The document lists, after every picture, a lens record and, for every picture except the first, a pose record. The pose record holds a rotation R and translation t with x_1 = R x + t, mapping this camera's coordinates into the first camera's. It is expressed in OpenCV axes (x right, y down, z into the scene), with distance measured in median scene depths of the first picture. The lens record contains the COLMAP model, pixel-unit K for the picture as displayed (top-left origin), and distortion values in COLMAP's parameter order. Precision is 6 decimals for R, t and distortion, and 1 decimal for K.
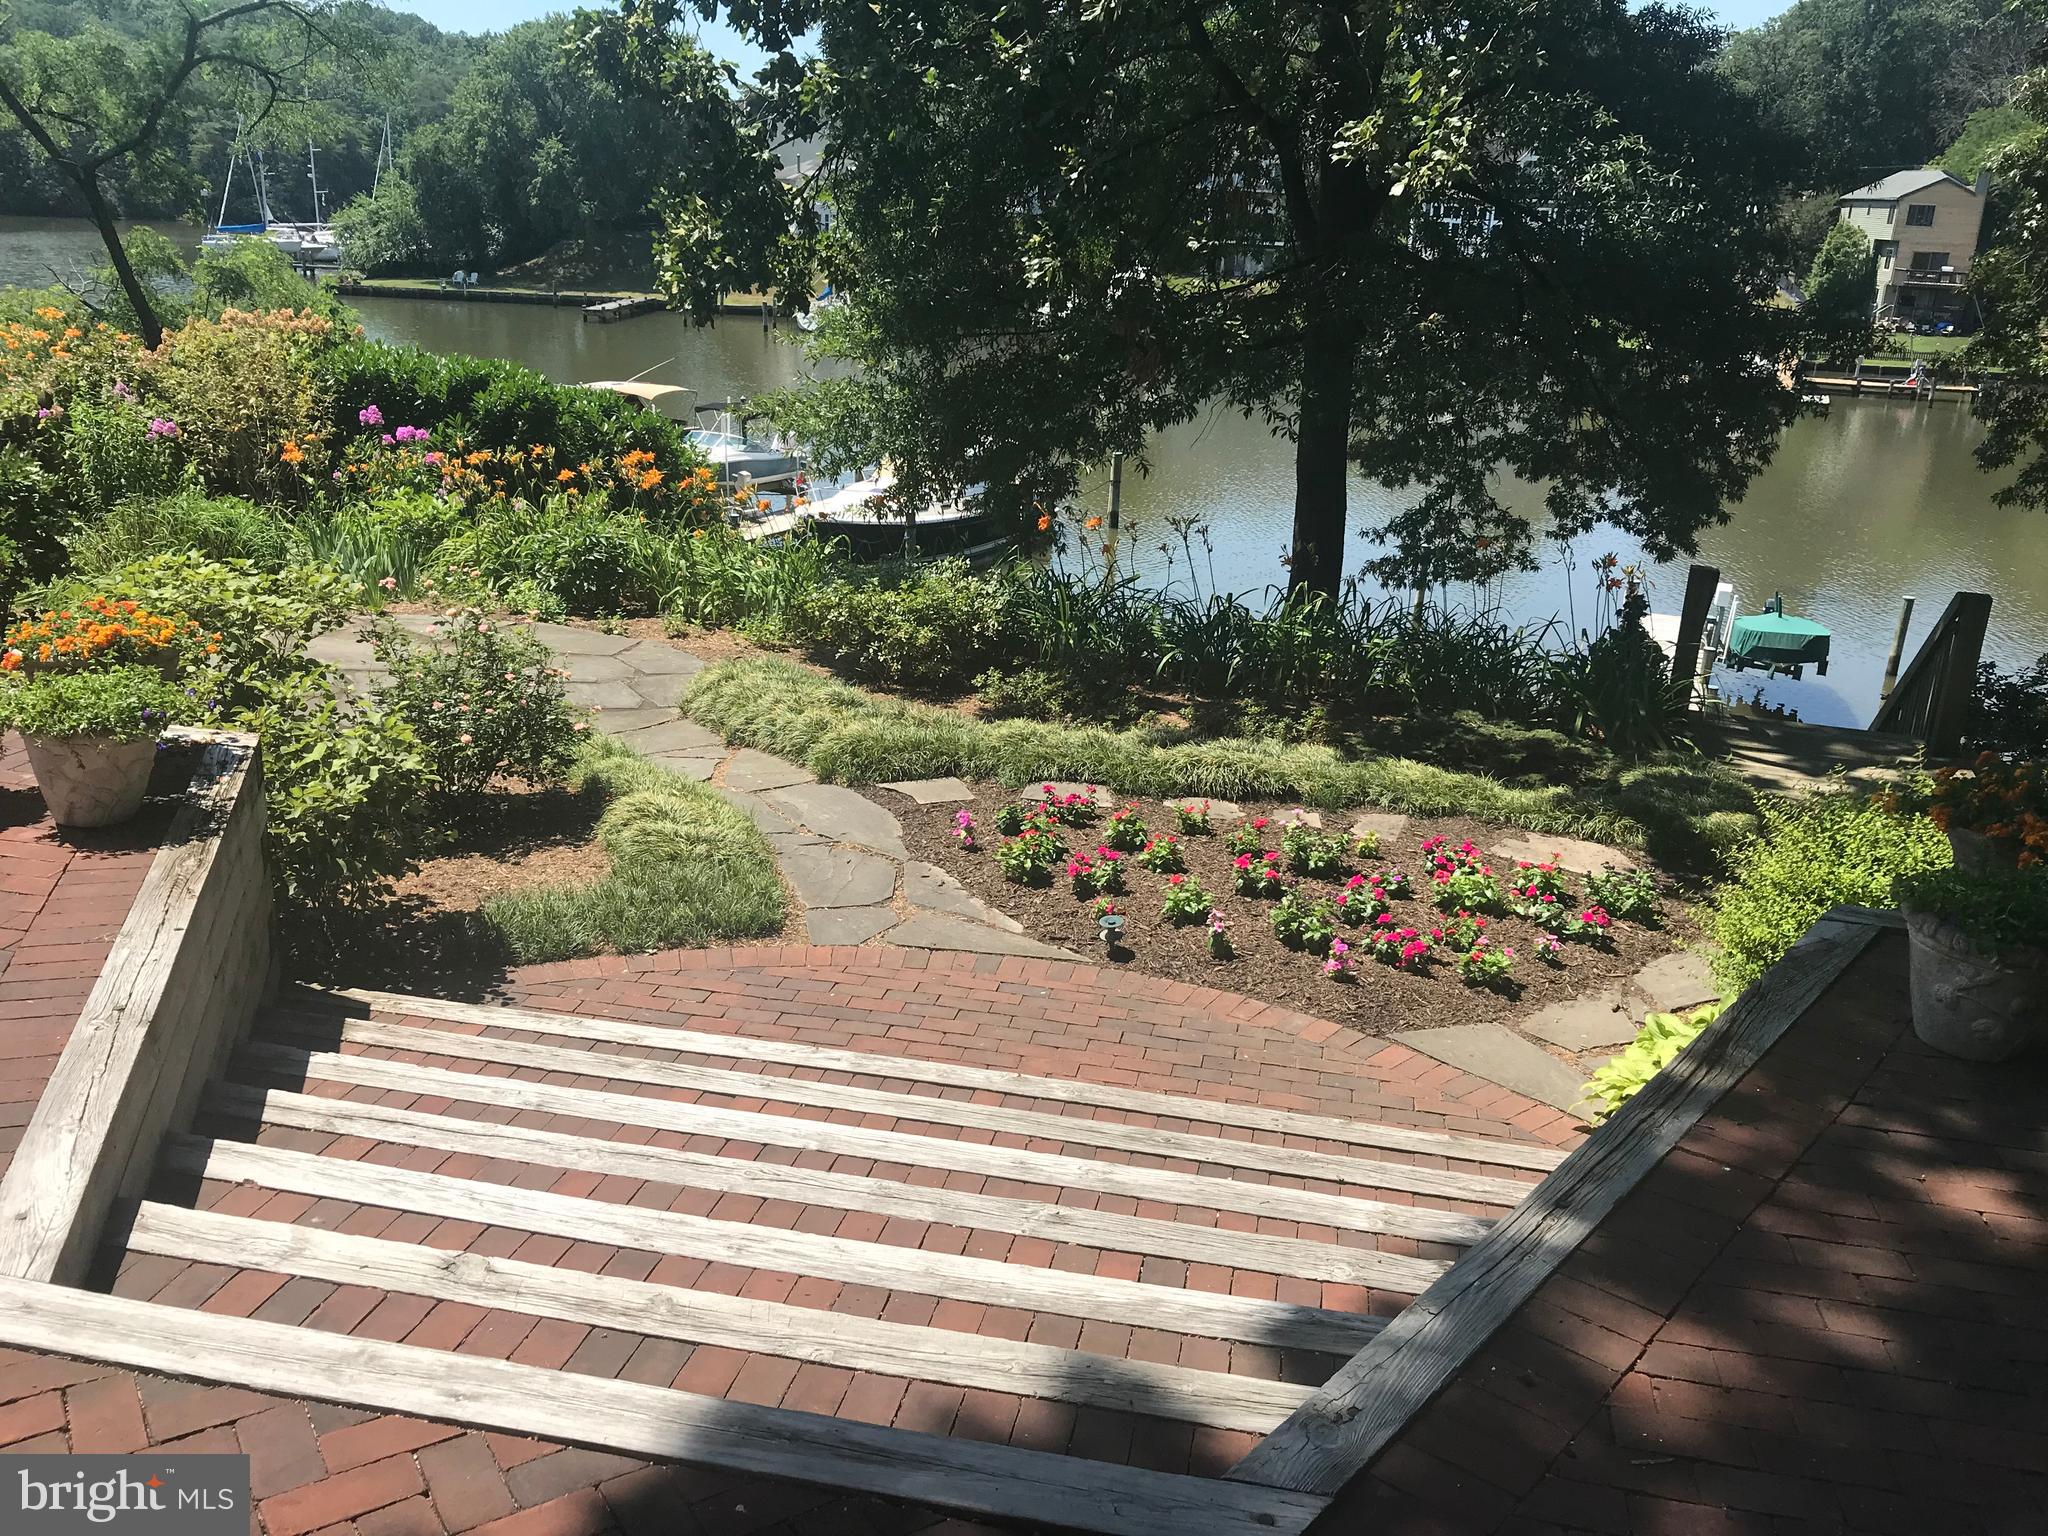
lens RADIAL K [[1691.2, 0, 1029.0], [0, 1691.2, 766.6], [0, 0, 1]] dist [0.024413, -0.003020]
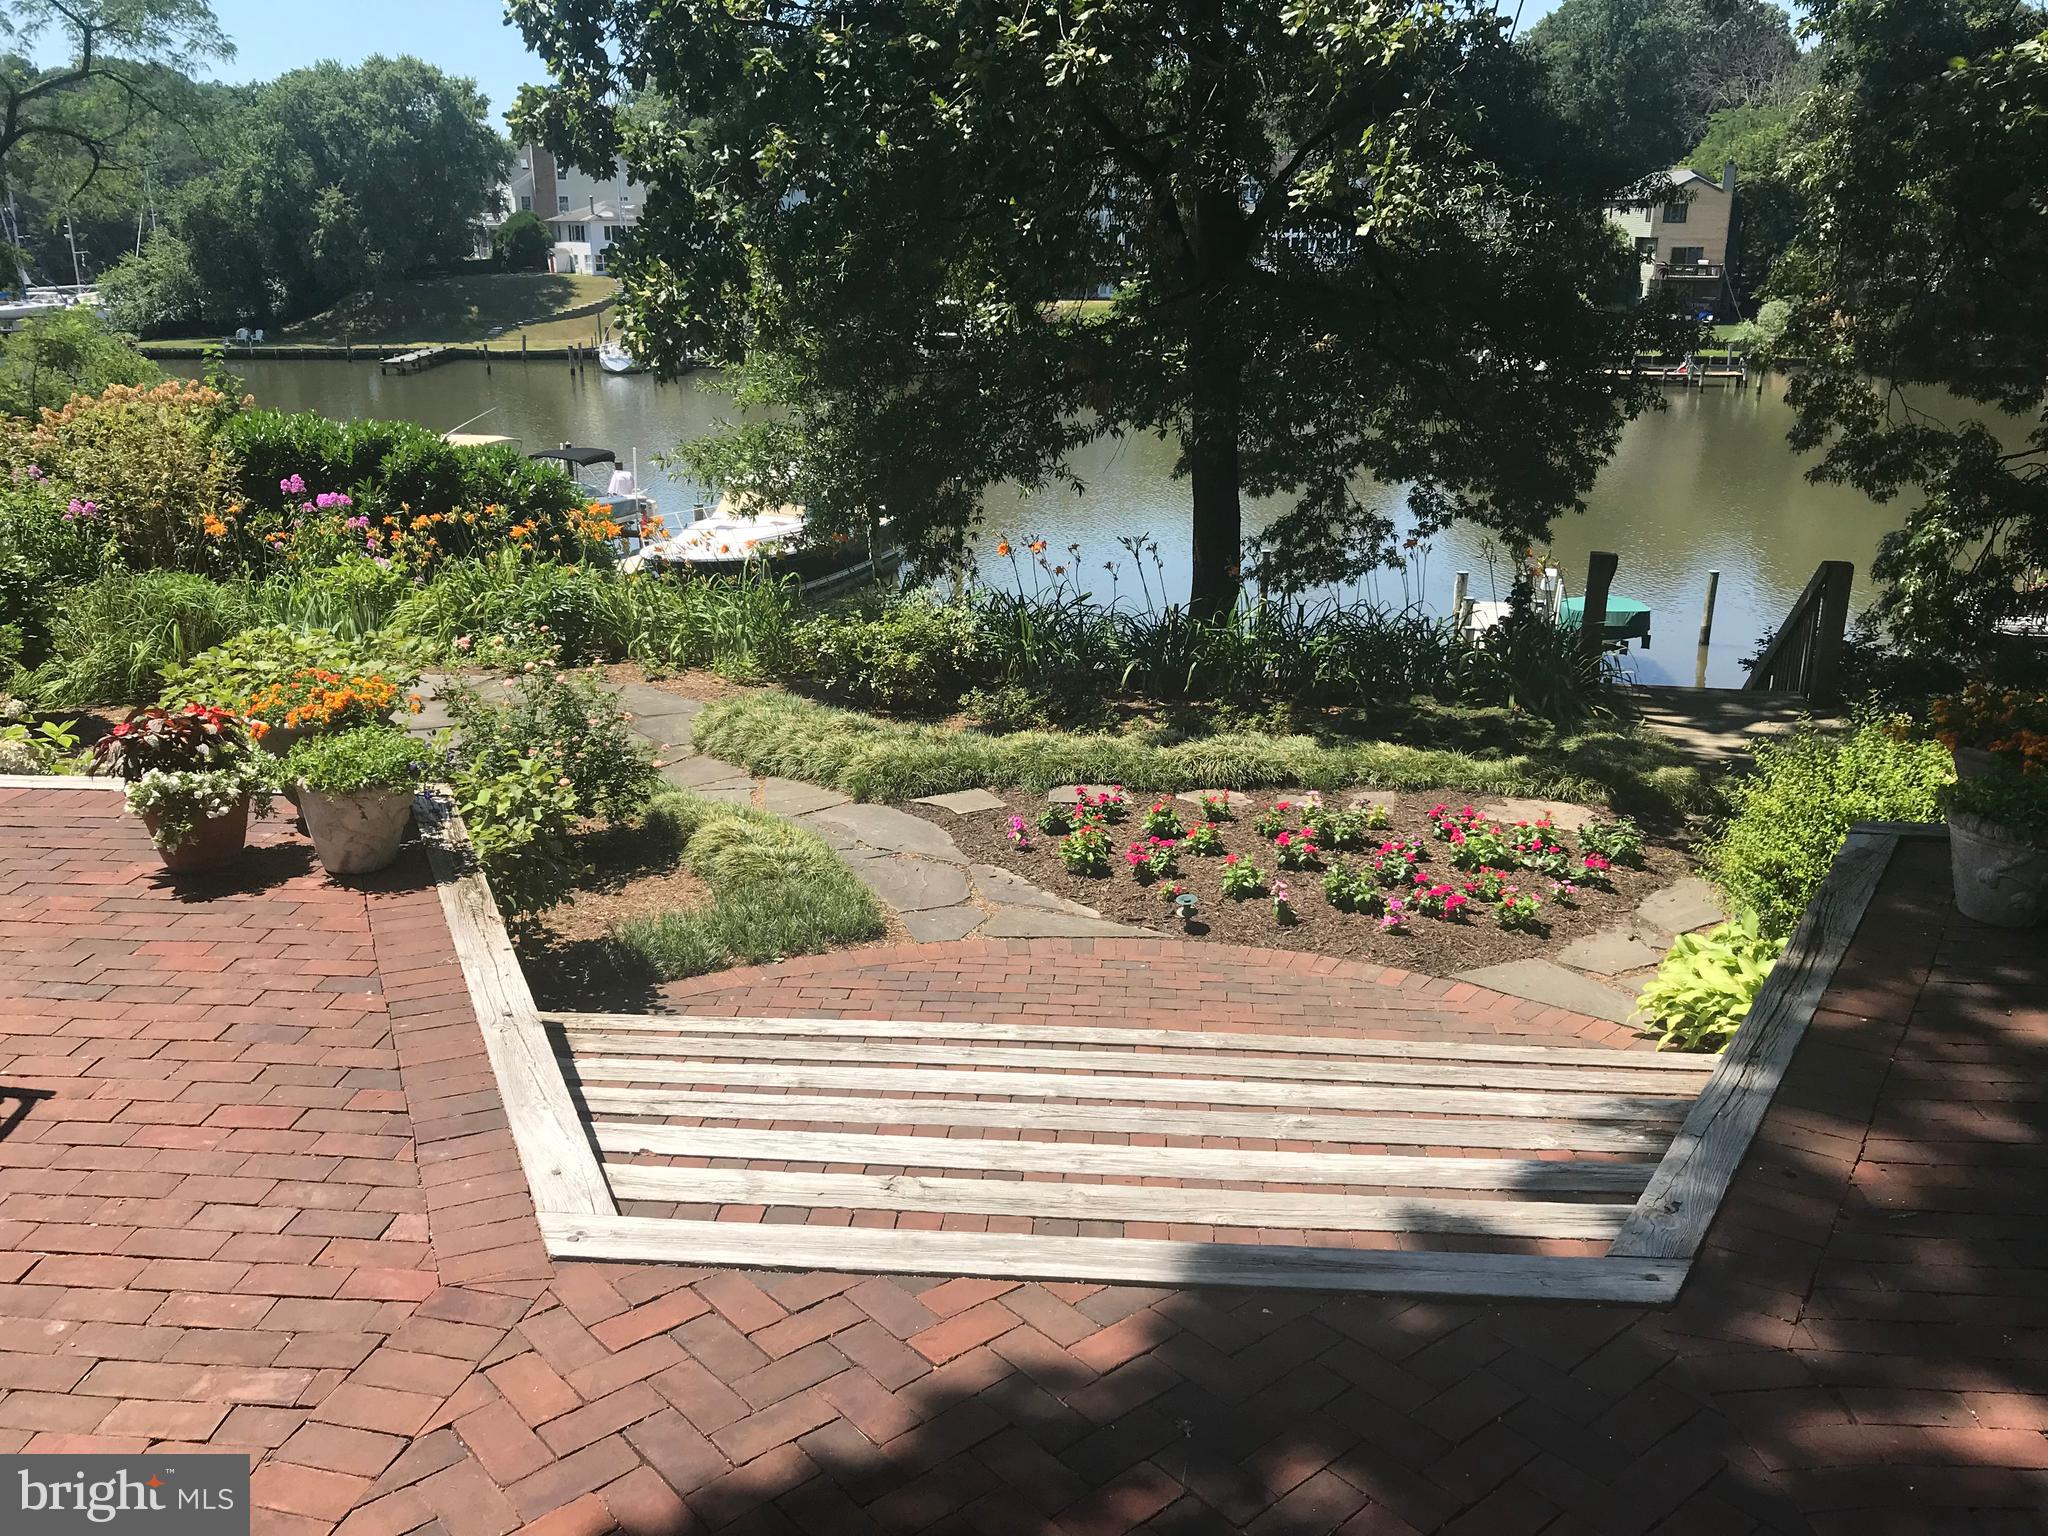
lens RADIAL K [[1691.2, 0, 1019.2], [0, 1691.2, 778.3], [0, 0, 1]] dist [0.024413, -0.003020]
pose [[0.992241, -0.074377, 0.099631, -0.109885], [0.075094, 0.997170, -0.003461, 0.004815], [-0.099092, 0.010916, 0.995018, -0.067083]]
